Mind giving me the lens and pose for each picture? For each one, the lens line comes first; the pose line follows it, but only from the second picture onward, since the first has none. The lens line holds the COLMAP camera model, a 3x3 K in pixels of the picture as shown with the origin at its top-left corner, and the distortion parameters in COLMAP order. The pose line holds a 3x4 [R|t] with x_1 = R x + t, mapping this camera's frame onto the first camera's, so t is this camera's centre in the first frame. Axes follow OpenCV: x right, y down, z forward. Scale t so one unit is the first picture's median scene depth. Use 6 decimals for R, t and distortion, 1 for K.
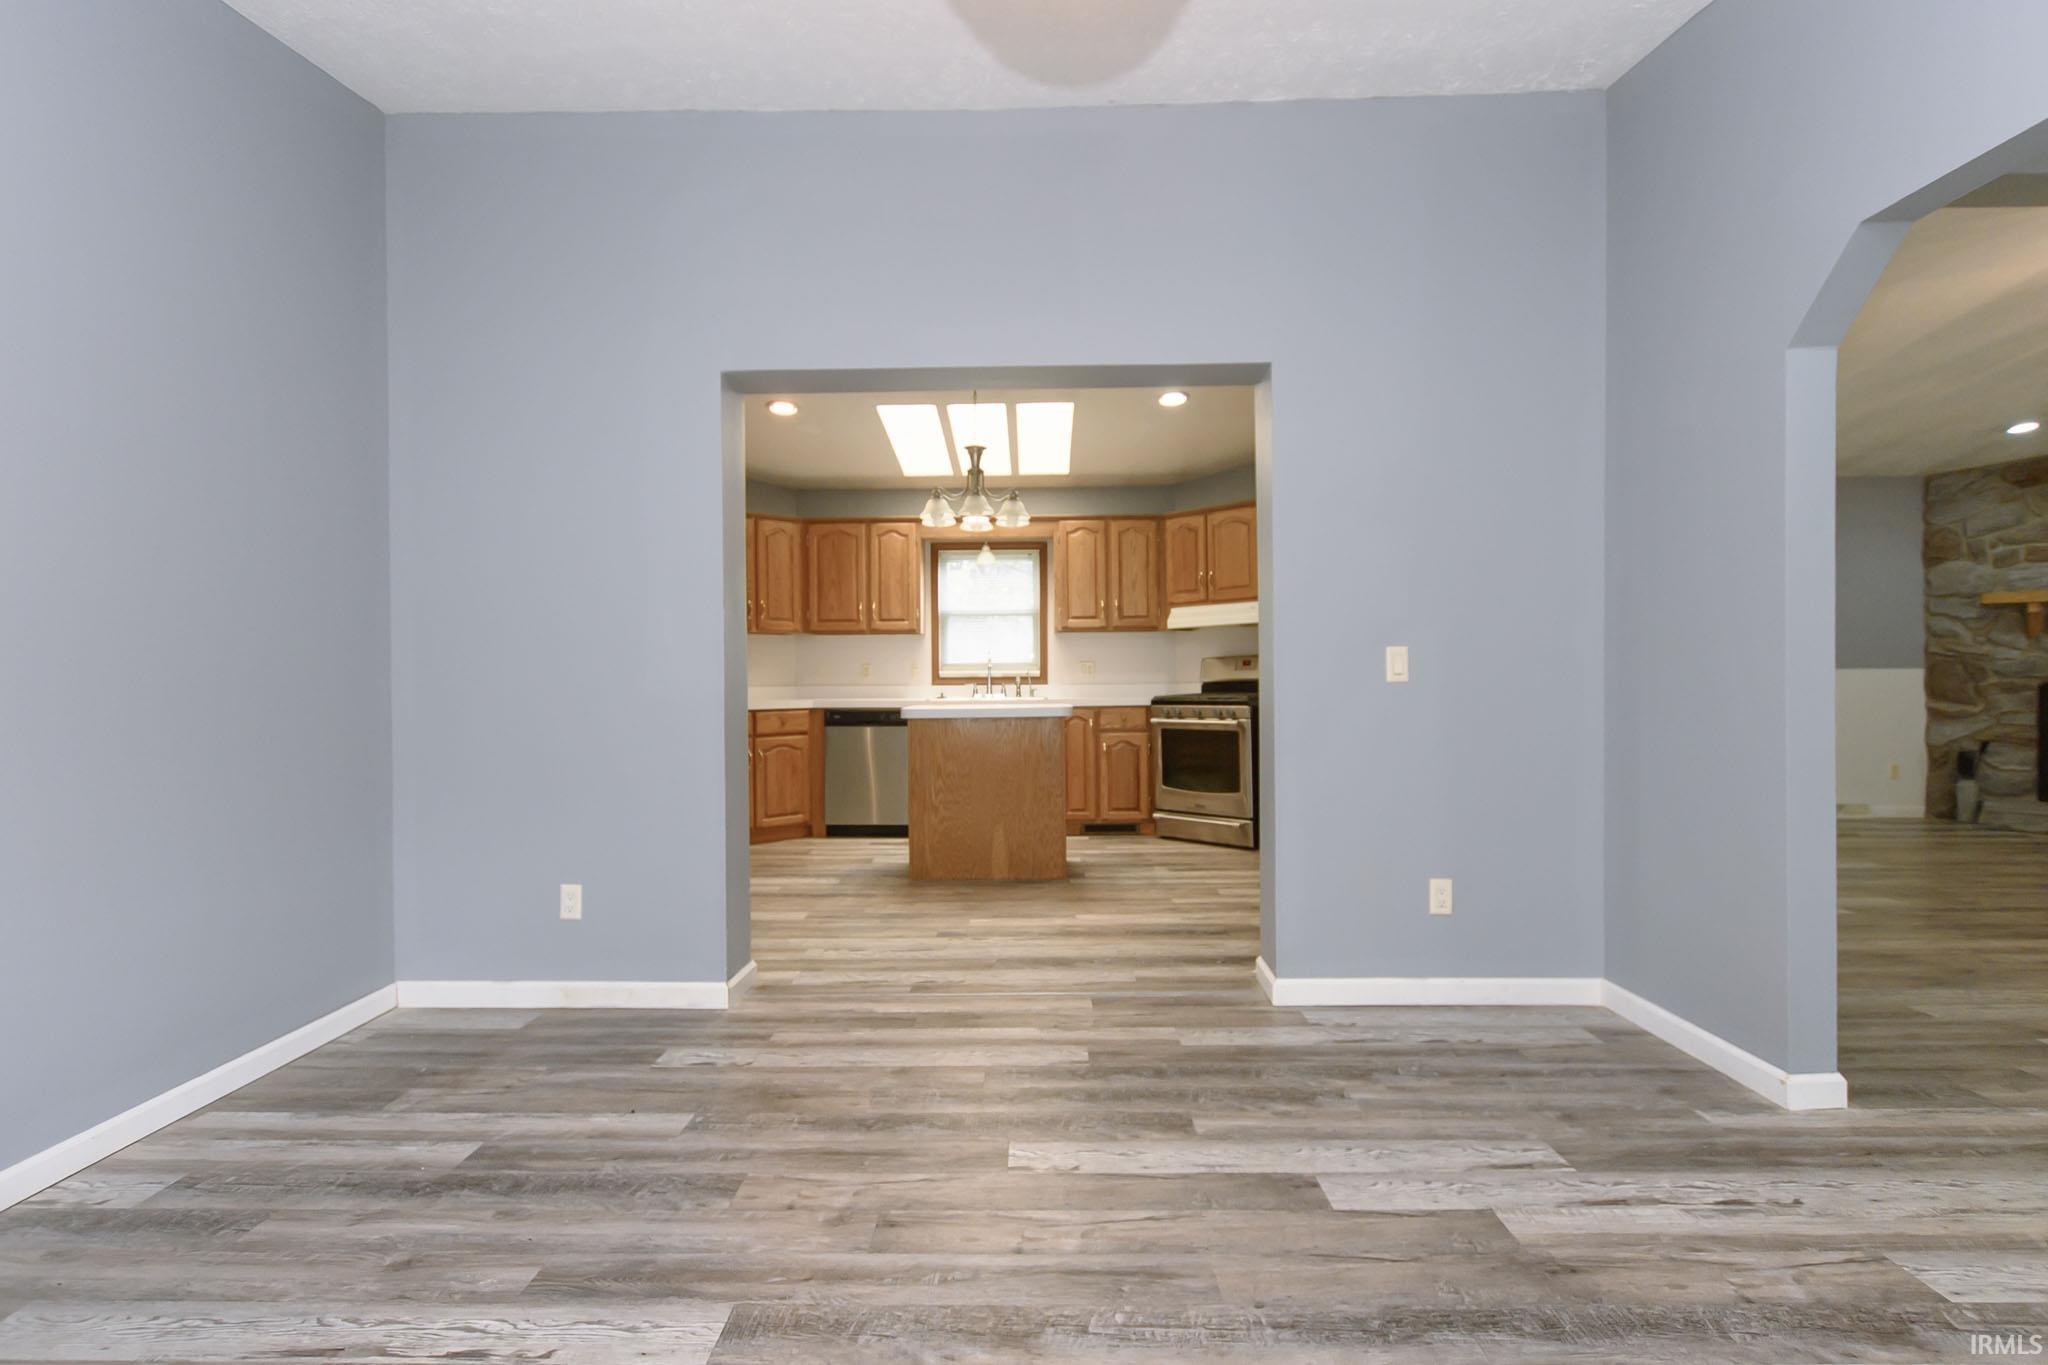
lens RADIAL K [[1012.2, 0, 941.4], [0, 1012.2, 691.5], [0, 0, 1]] dist [-0.020891, 0.001394]
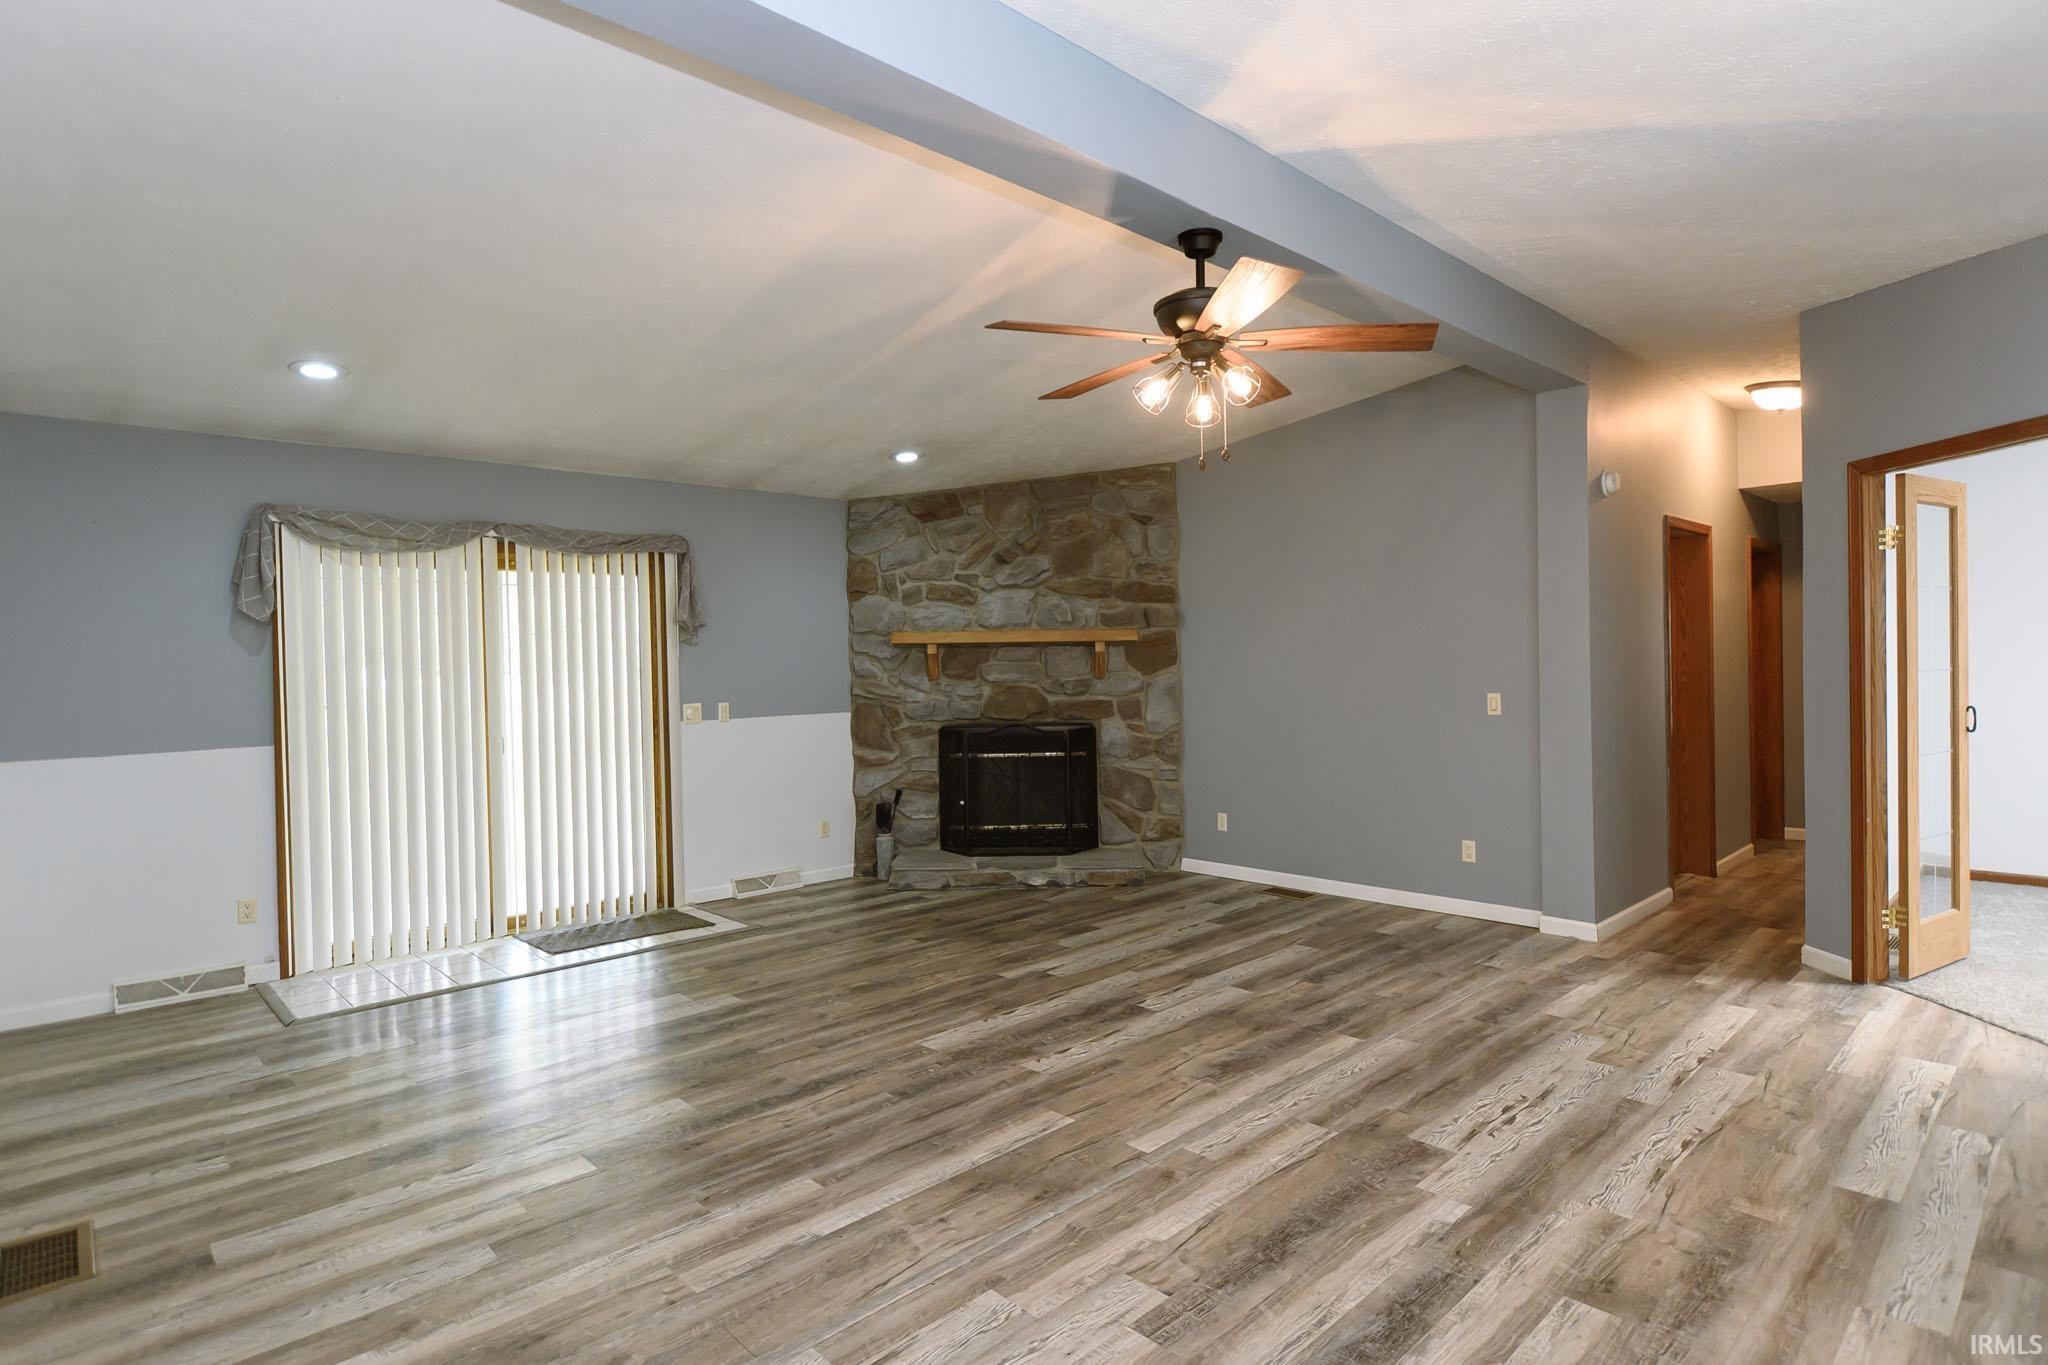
lens RADIAL K [[1082.9, 0, 1049.2], [0, 1082.9, 653.5], [0, 0, 1]] dist [-0.002292, -0.002322]
pose [[0.683231, 0.000437, 0.730202, 0.402932], [0.018707, 0.999661, -0.018101, -0.056887], [-0.729963, 0.026027, 0.682991, 0.195593]]
